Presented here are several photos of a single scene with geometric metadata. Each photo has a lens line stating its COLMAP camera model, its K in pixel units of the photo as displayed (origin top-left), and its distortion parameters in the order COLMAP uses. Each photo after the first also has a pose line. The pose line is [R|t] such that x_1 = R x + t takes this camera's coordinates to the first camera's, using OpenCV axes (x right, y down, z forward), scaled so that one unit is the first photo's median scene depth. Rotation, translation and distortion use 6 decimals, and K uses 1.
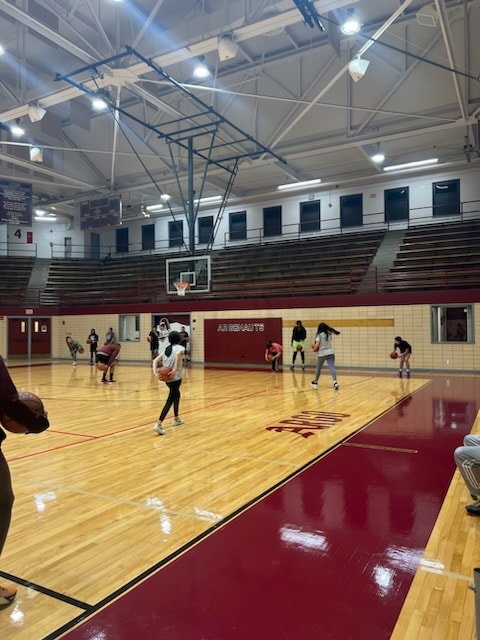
lens RADIAL K [[489.0, 0, 242.9], [0, 489.0, 318.5], [0, 0, 1]] dist [0.036575, -0.044281]
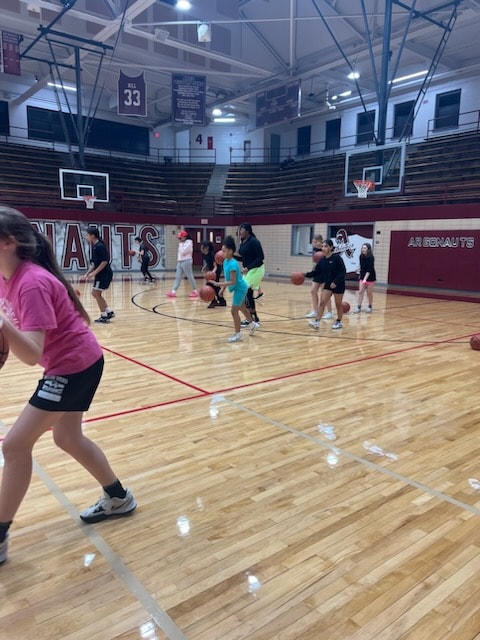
lens RADIAL K [[489.0, 0, 245.3], [0, 489.0, 321.6], [0, 0, 1]] dist [0.036575, -0.044281]
pose [[0.932046, 0.081840, -0.352977, -0.005910], [-0.018358, 0.983573, 0.179574, 0.006681], [0.361875, -0.160891, 0.918238, 0.131718]]
